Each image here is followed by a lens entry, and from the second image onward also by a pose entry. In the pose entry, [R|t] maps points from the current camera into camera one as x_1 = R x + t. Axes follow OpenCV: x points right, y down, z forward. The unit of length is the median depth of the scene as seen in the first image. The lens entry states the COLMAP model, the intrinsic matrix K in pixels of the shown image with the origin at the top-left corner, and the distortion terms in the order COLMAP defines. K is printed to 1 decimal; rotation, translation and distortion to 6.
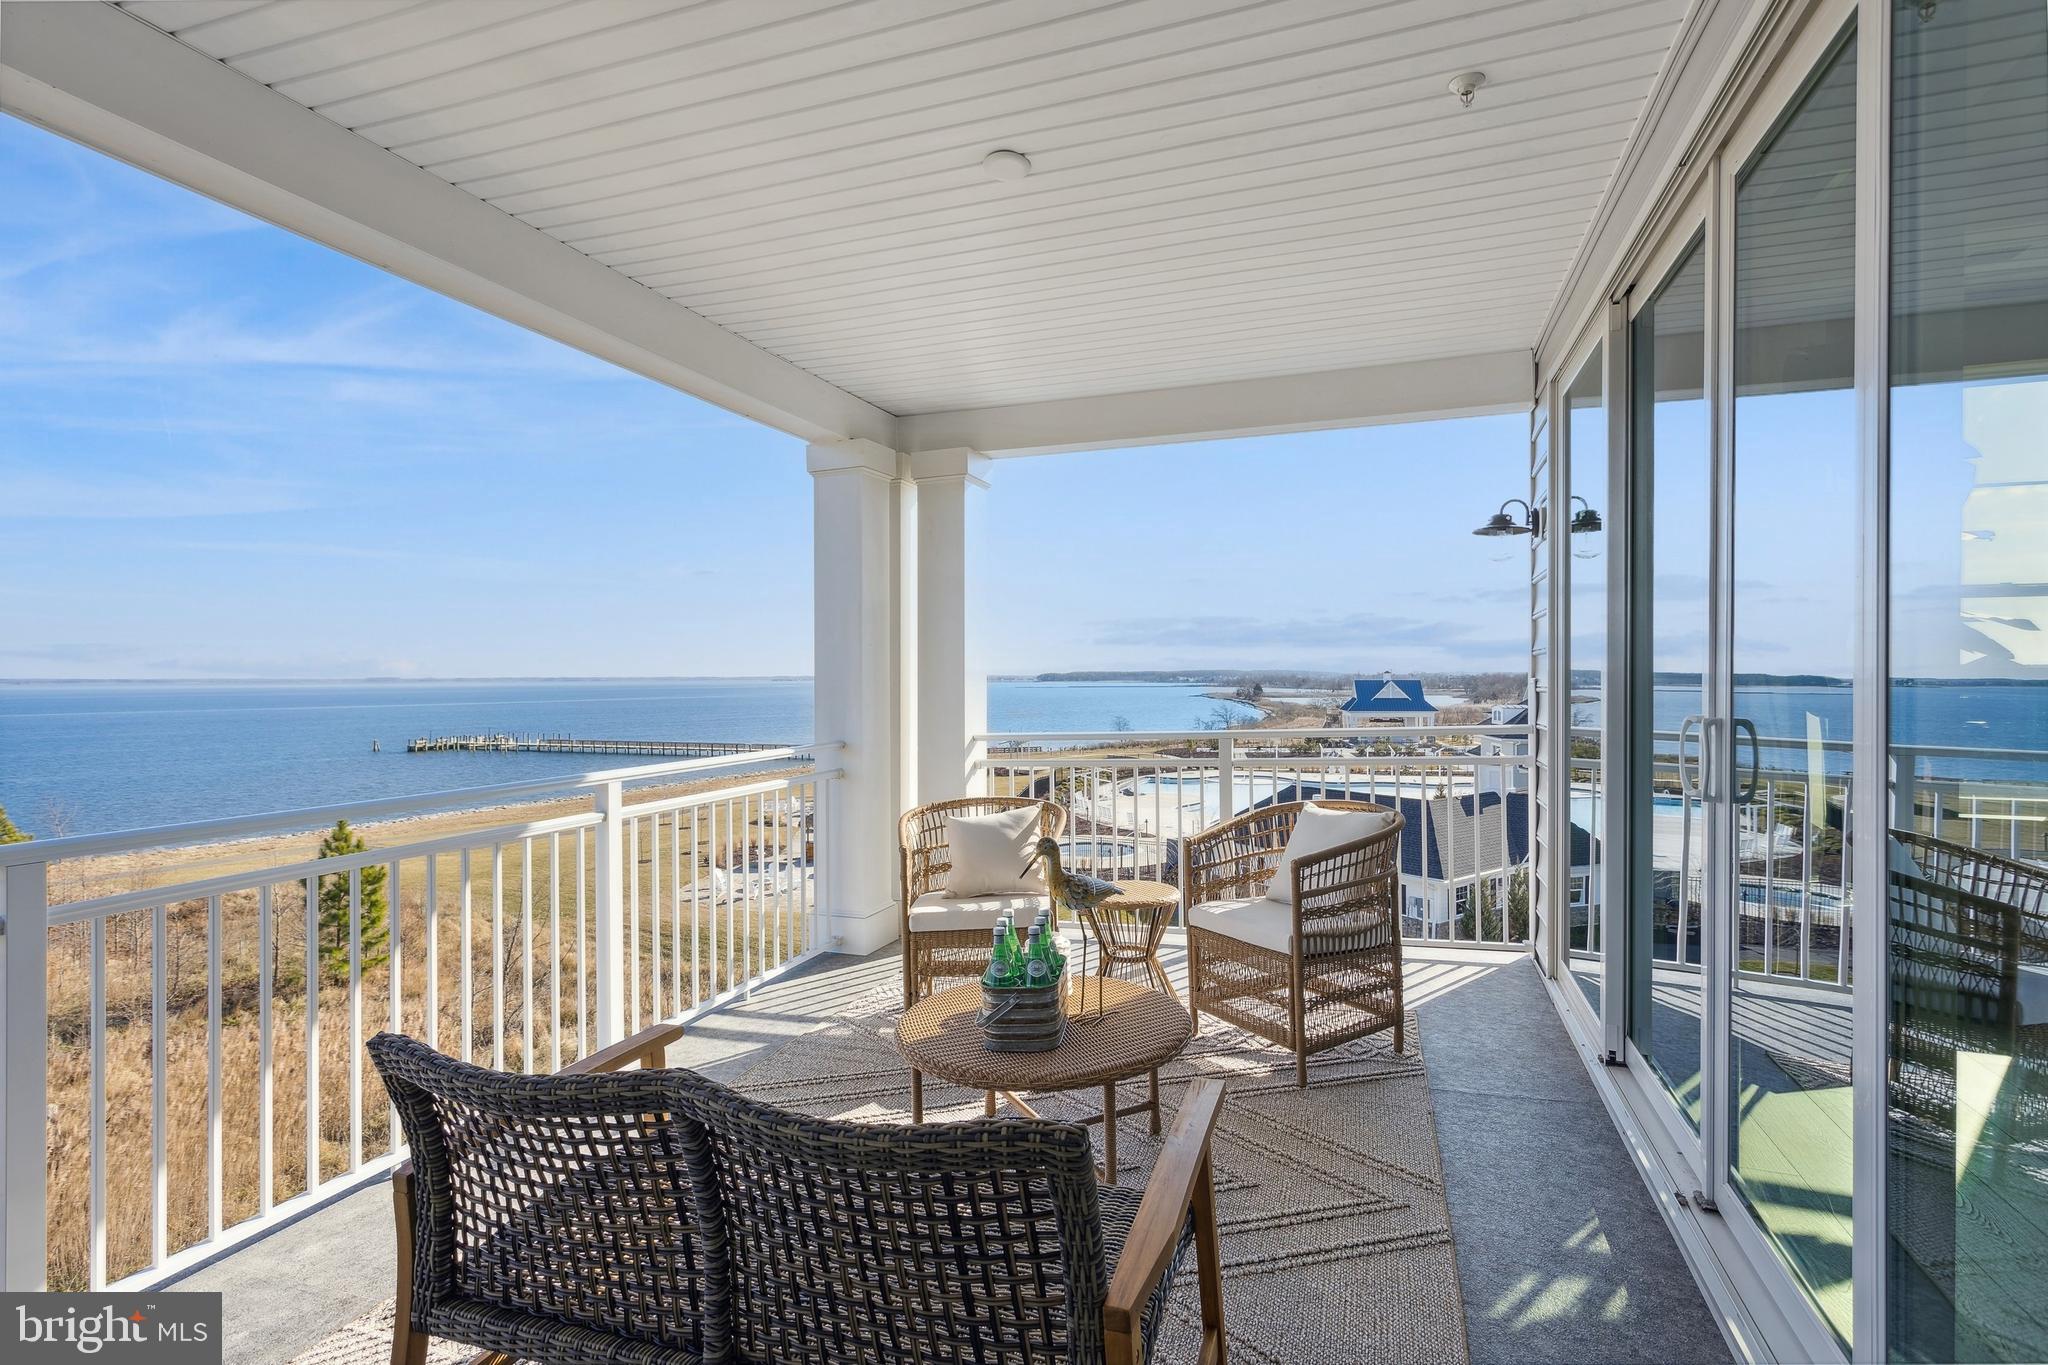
lens RADIAL K [[978.6, 0, 1024.0], [0, 978.6, 682.5], [0, 0, 1]] dist [-0.015845, 0.012159]
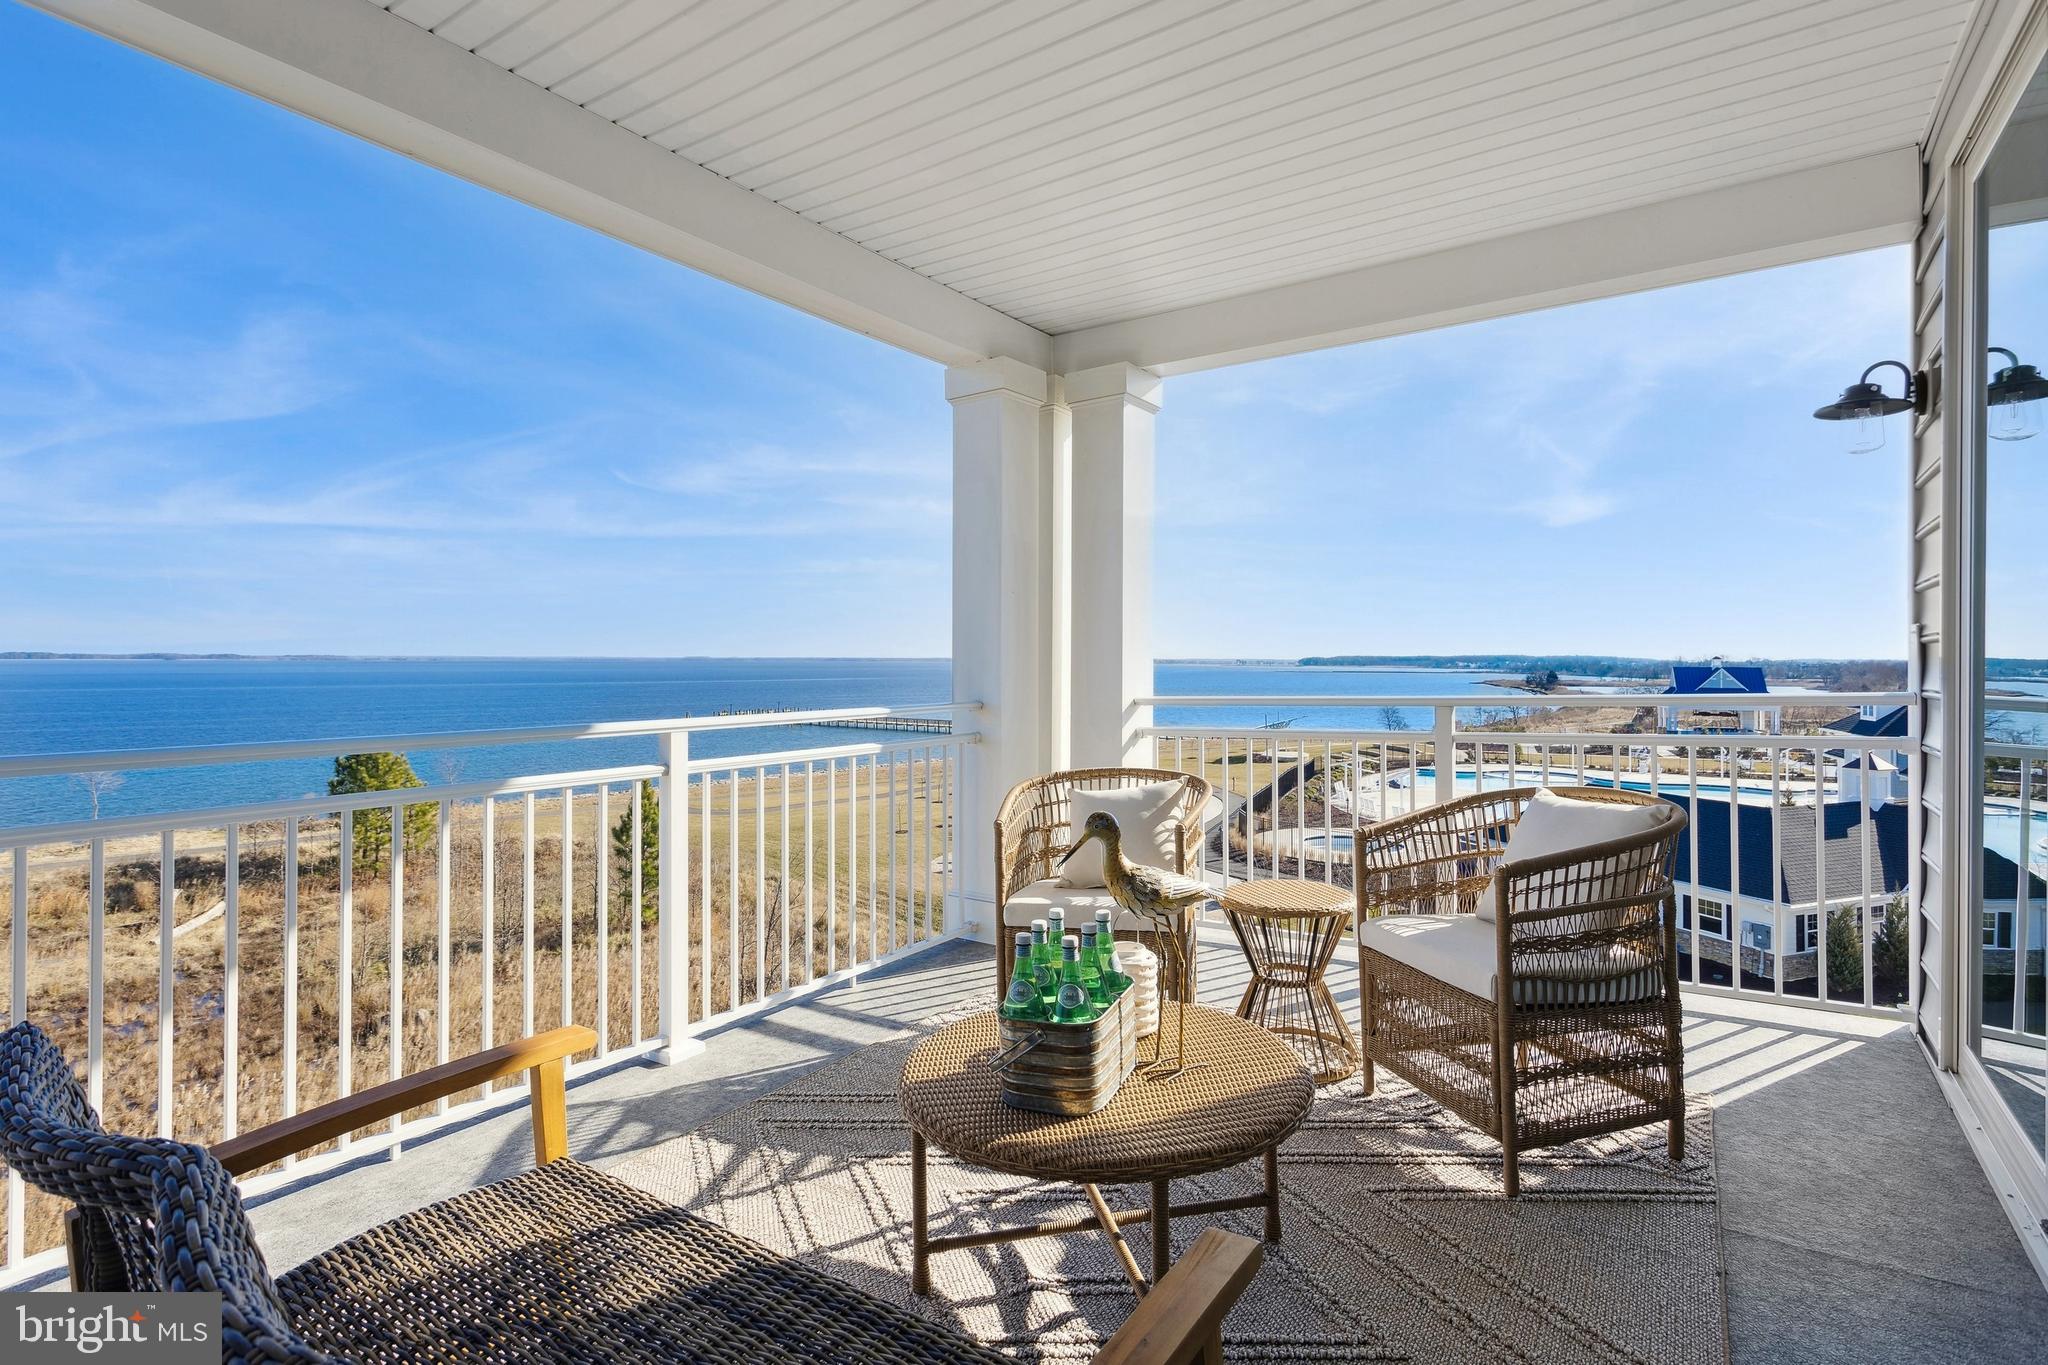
lens RADIAL K [[985.1, 0, 1025.5], [0, 985.1, 659.2], [0, 0, 1]] dist [-0.000406, 0.000828]
pose [[0.967200, 0.008221, -0.253882, 0.102993], [-0.009763, 0.999941, -0.004812, 0.033613], [0.253827, 0.007133, 0.967223, 0.191771]]
